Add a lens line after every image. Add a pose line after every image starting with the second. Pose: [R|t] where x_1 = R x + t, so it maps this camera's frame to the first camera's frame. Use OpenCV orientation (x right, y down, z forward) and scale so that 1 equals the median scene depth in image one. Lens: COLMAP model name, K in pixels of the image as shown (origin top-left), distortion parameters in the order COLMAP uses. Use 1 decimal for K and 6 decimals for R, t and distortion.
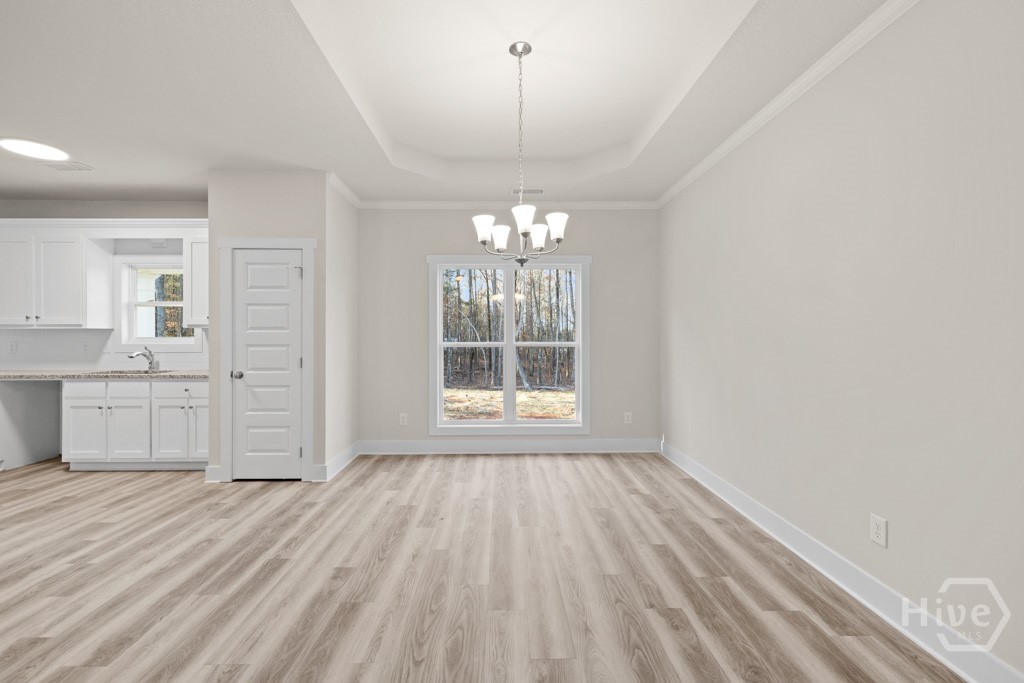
lens RADIAL K [[431.6, 0, 508.2], [0, 431.6, 332.2], [0, 0, 1]] dist [0.001341, 0.000365]
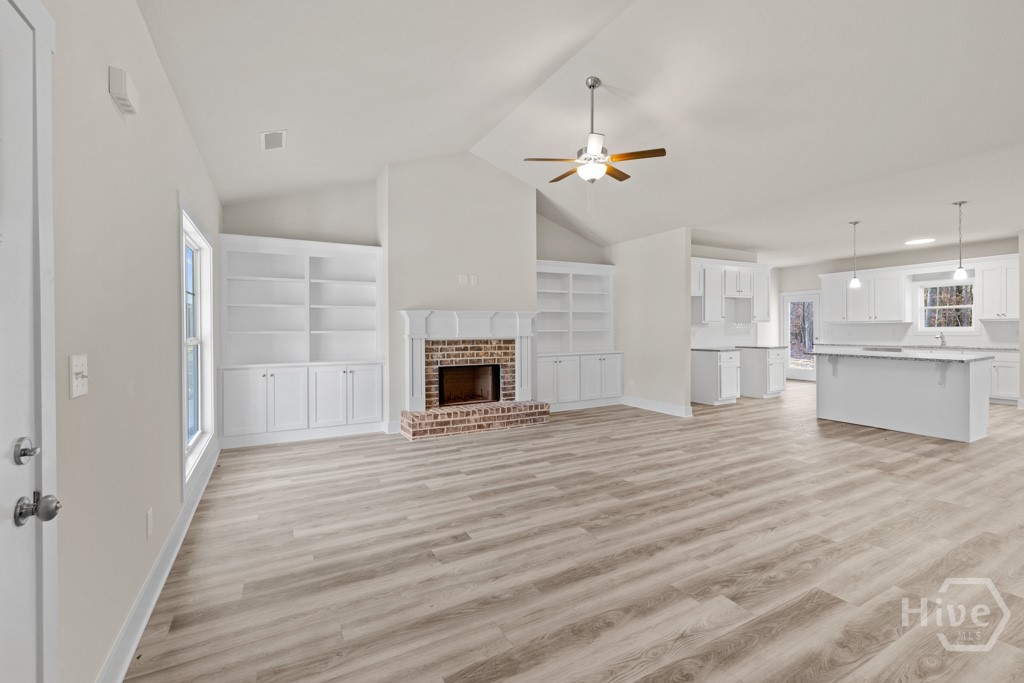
lens RADIAL K [[431.6, 0, 508.2], [0, 431.6, 332.2], [0, 0, 1]] dist [0.001341, 0.000365]
pose [[0.465963, 0.004858, -0.884791, -0.102764], [0.012419, 0.999851, 0.012030, -0.009270], [0.884717, -0.016593, 0.465833, -1.248368]]
